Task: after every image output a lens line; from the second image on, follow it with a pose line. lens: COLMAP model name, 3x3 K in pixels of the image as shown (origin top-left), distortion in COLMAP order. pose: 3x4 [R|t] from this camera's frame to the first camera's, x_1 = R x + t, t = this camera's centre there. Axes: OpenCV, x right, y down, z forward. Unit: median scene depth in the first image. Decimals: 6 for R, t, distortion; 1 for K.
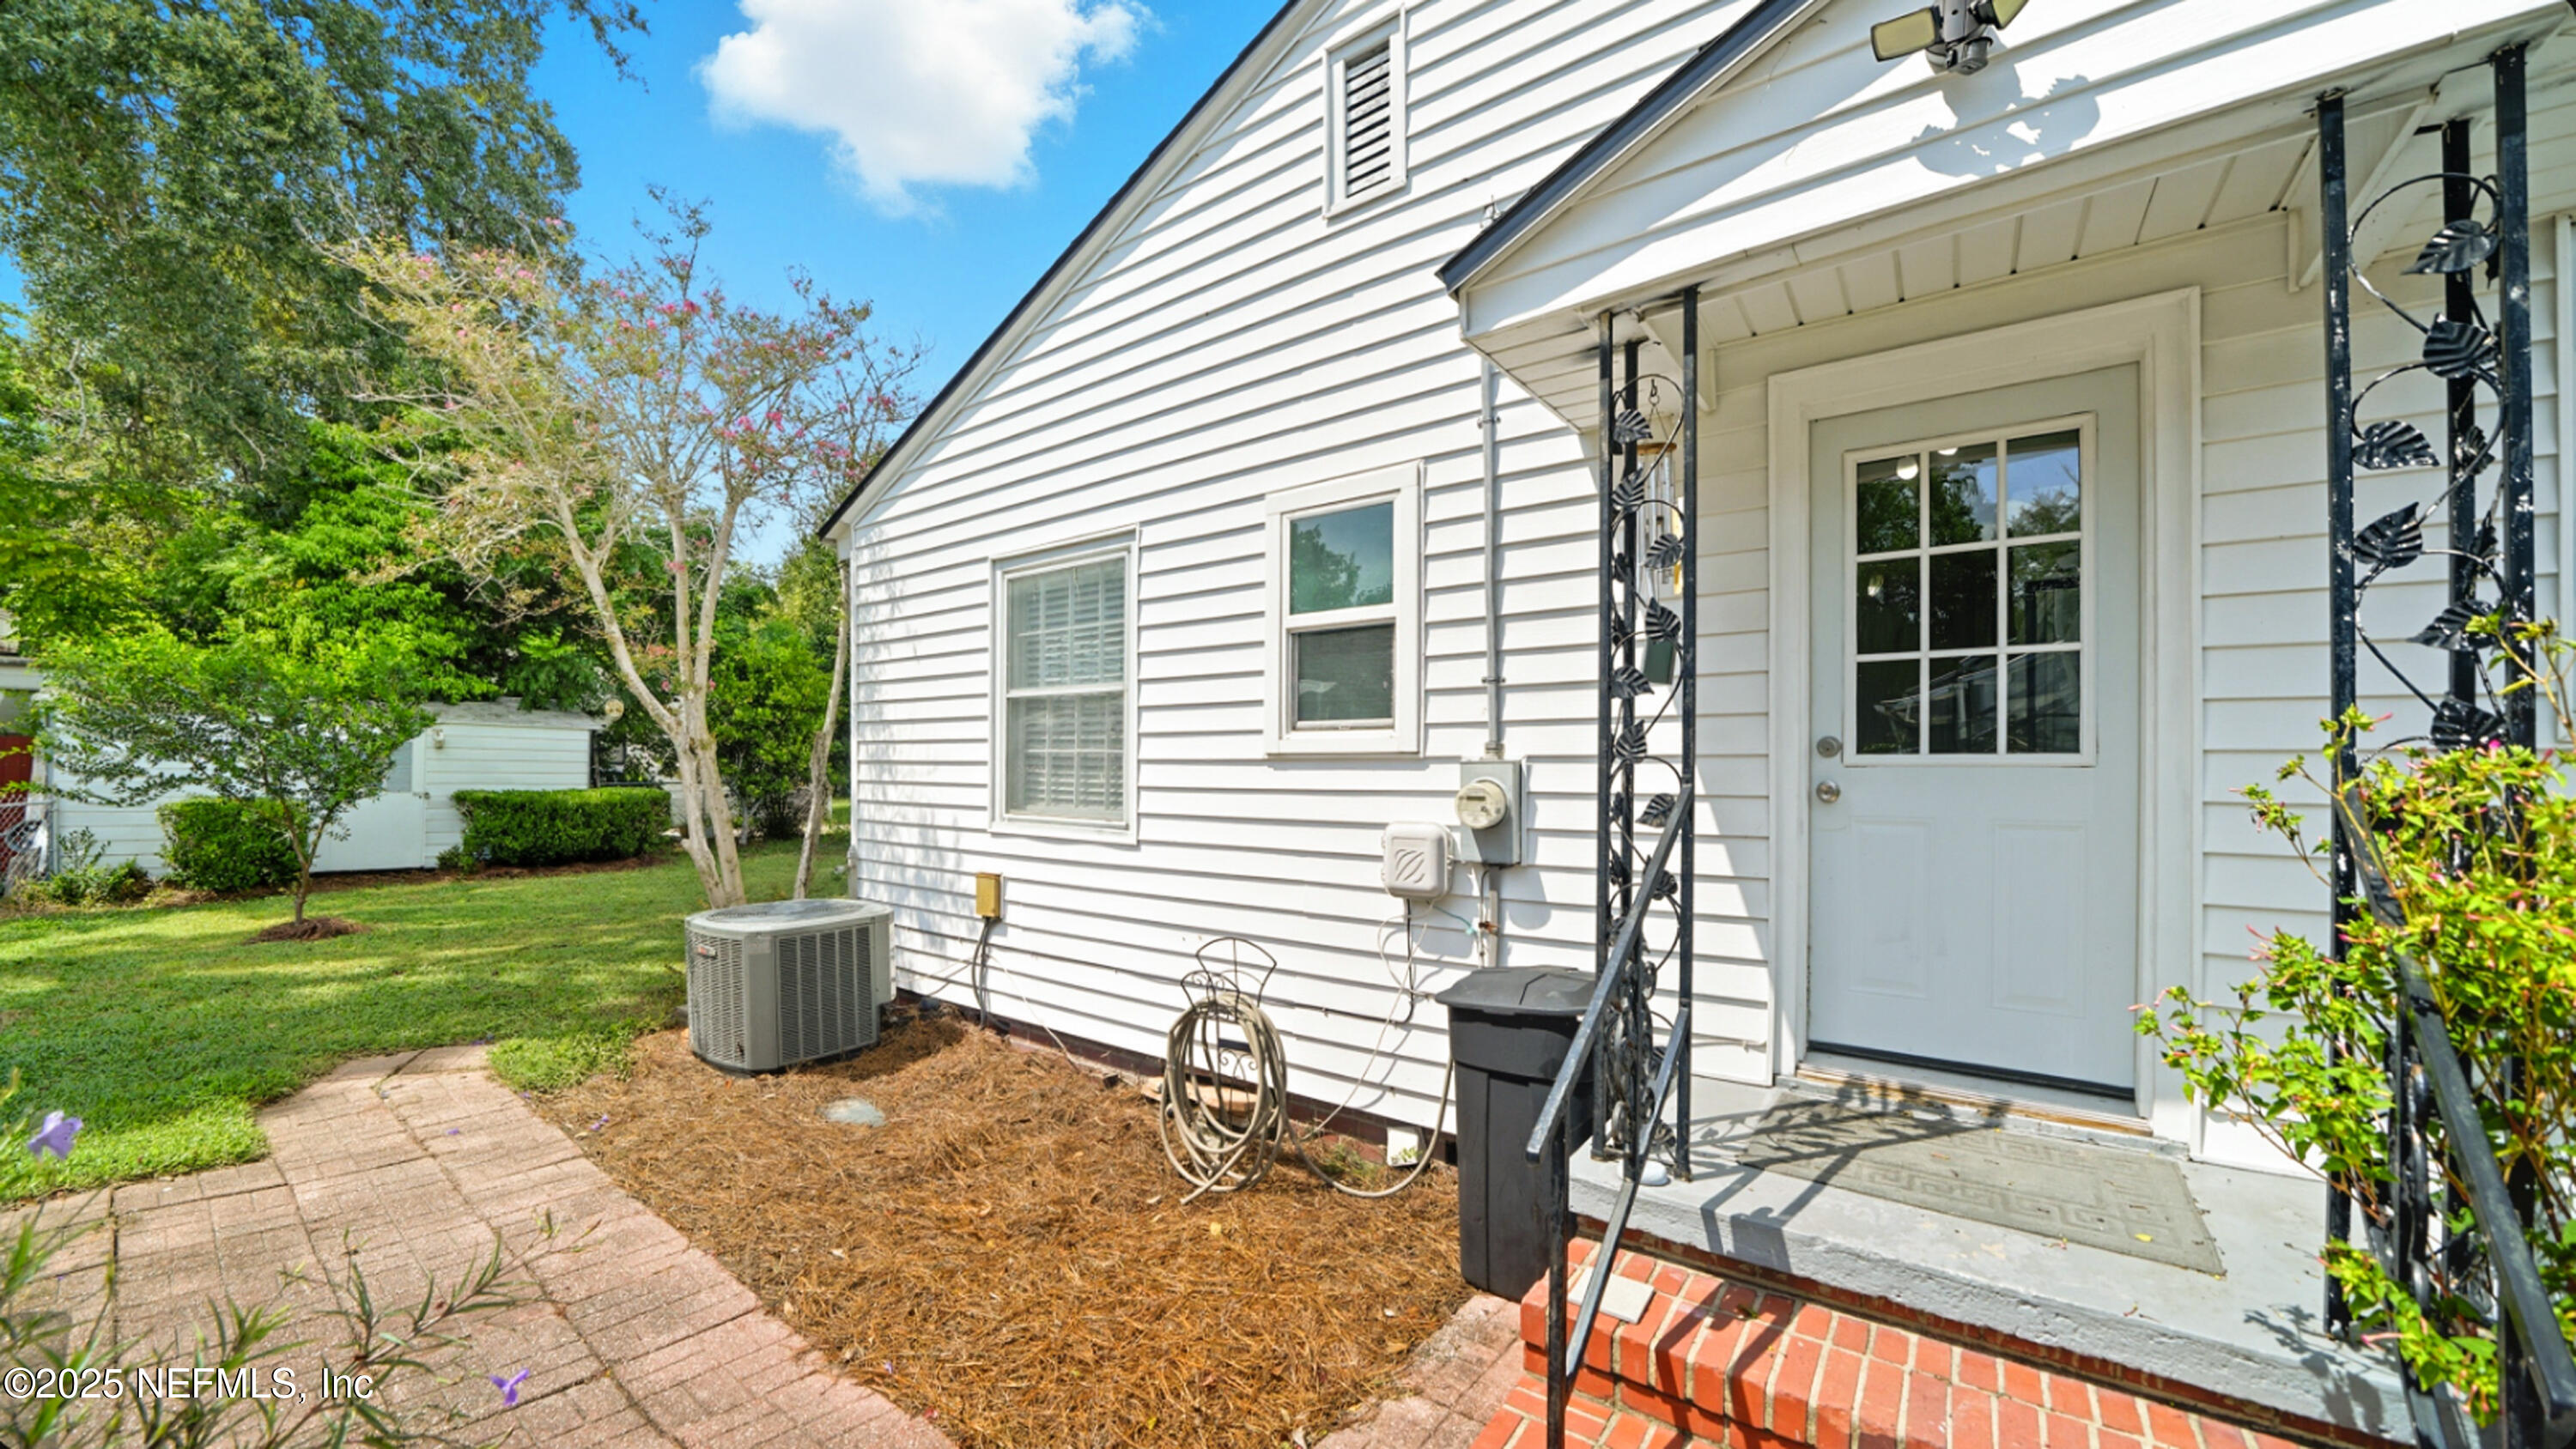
lens RADIAL K [[892.4, 0, 1283.2], [0, 892.4, 734.2], [0, 0, 1]] dist [-0.017548, 0.000420]
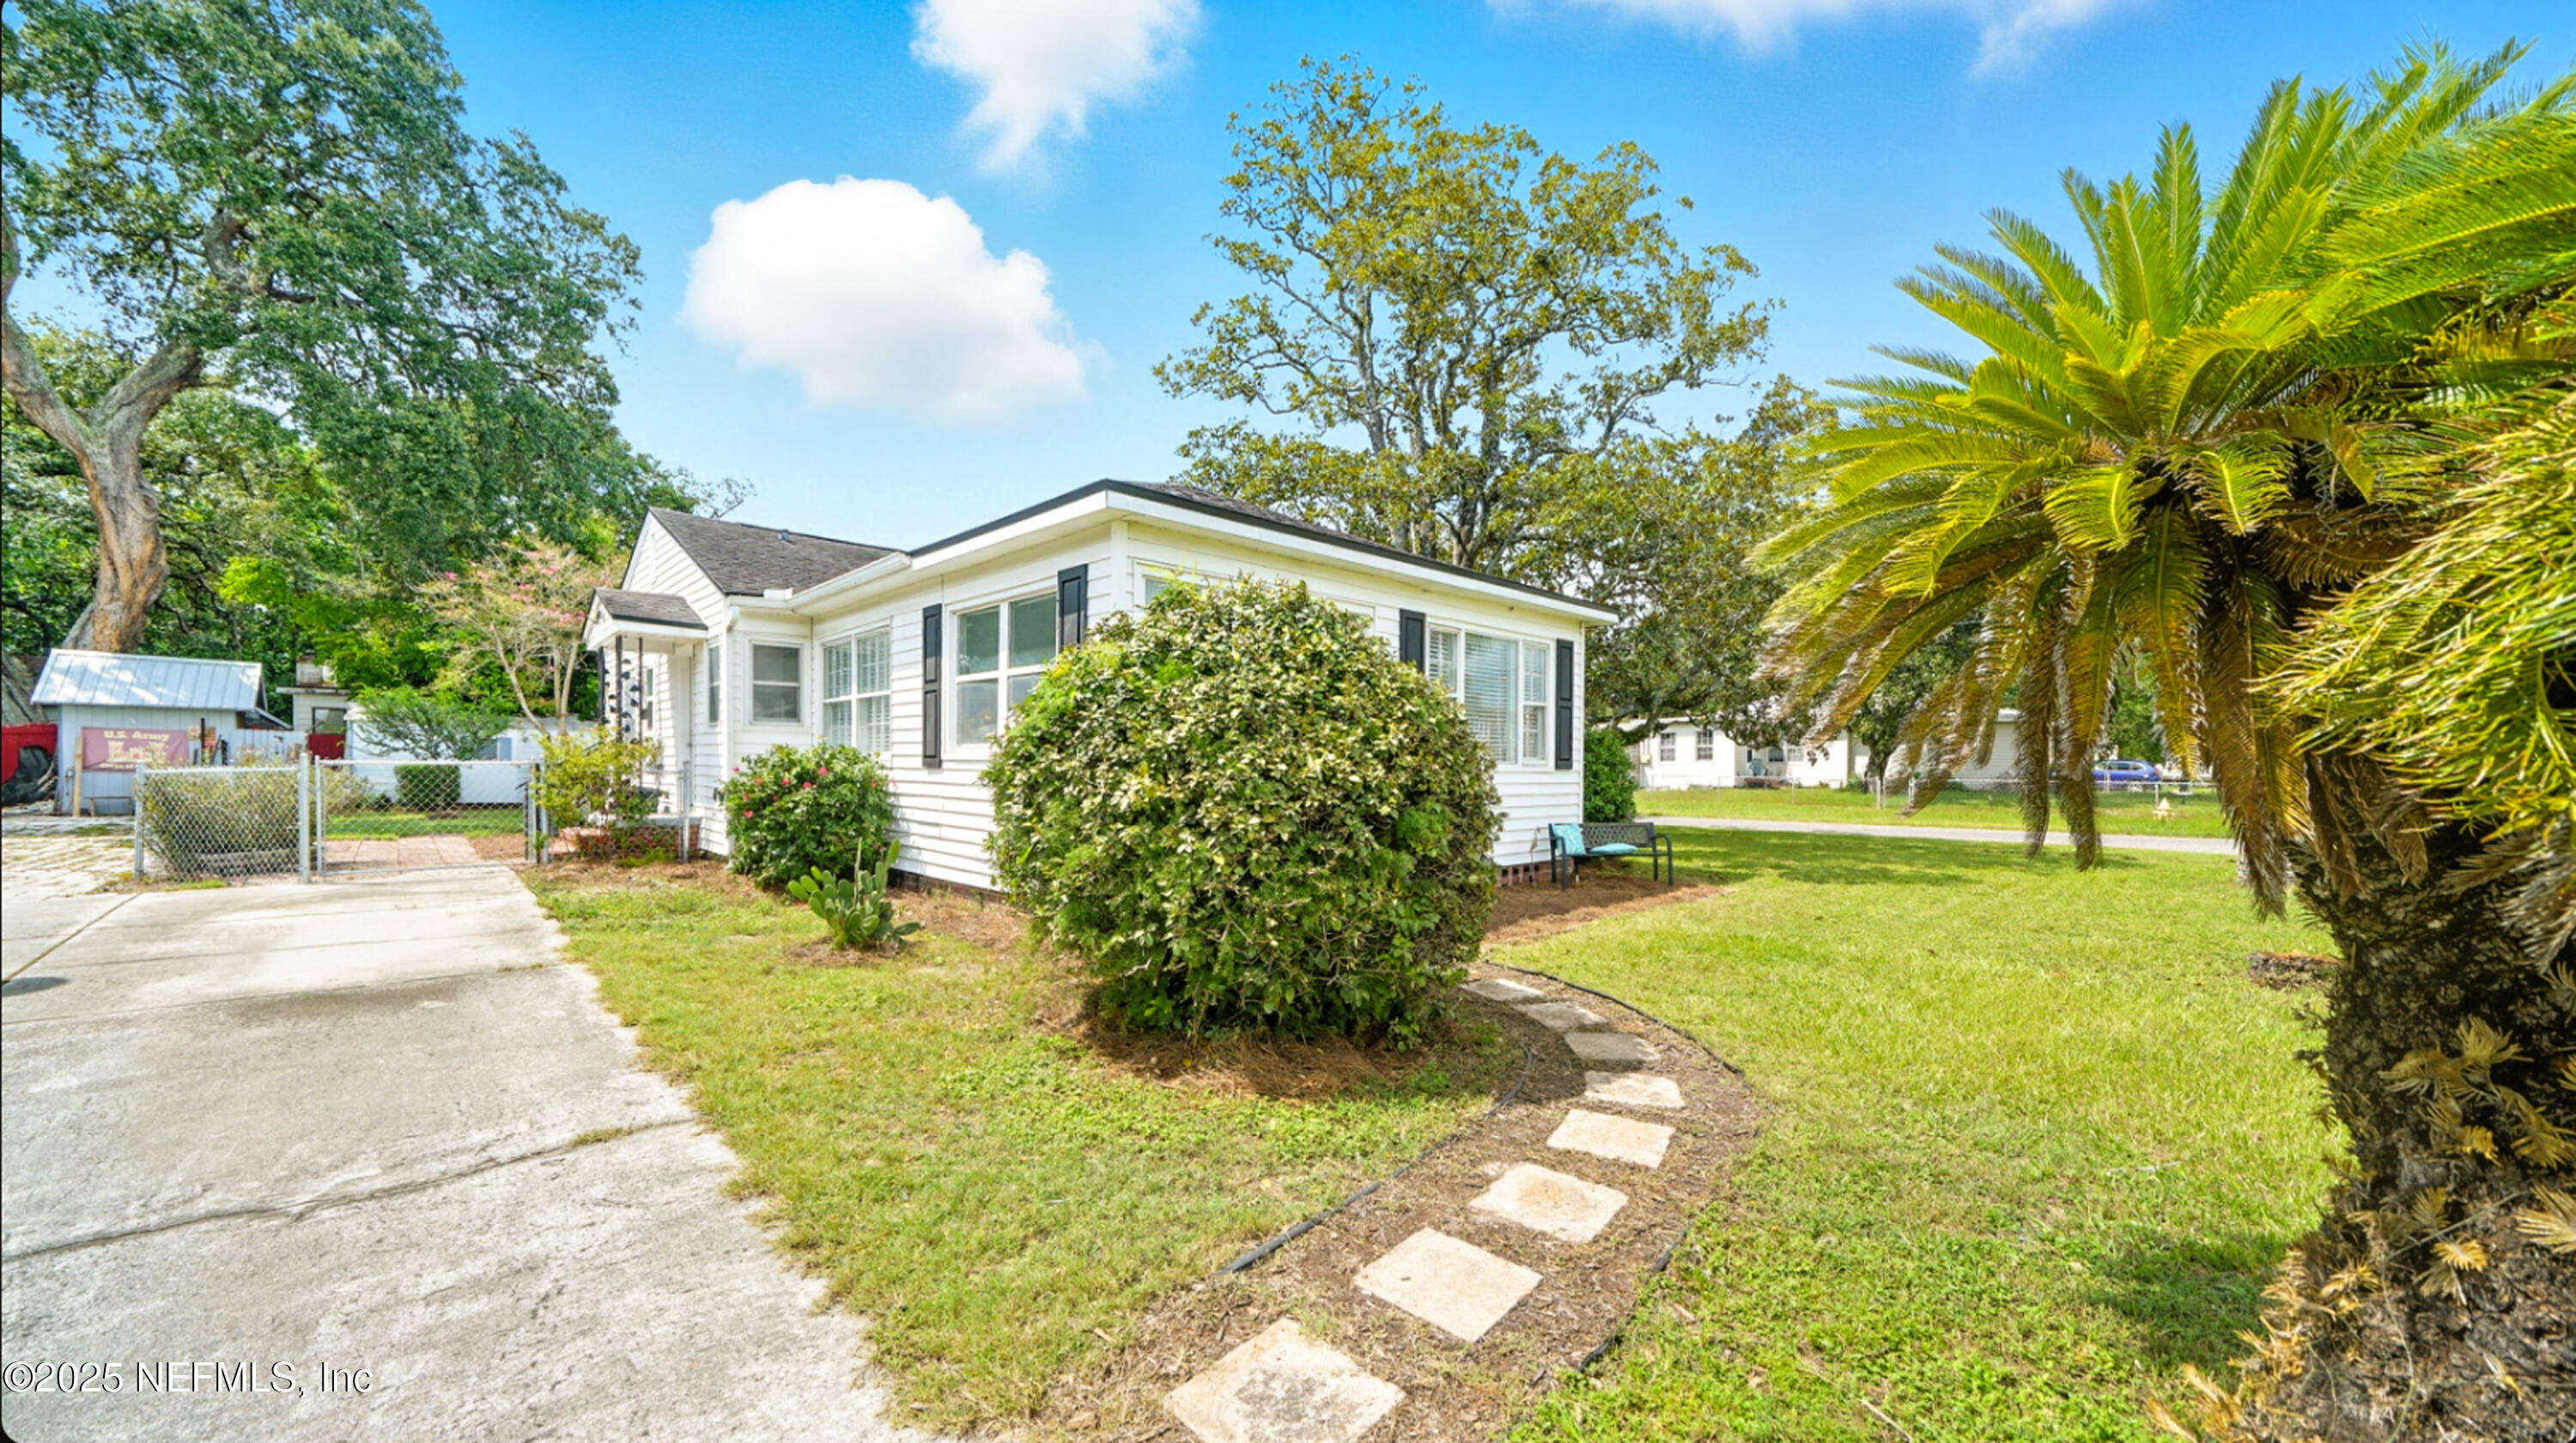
lens RADIAL K [[892.7, 0, 1283.2], [0, 892.7, 731.2], [0, 0, 1]] dist [-0.017548, 0.000420]
pose [[0.988503, -0.008177, -0.150983, 2.253539], [0.008625, 0.999960, 0.002313, 0.011064], [0.150958, -0.003589, 0.988534, -1.521454]]
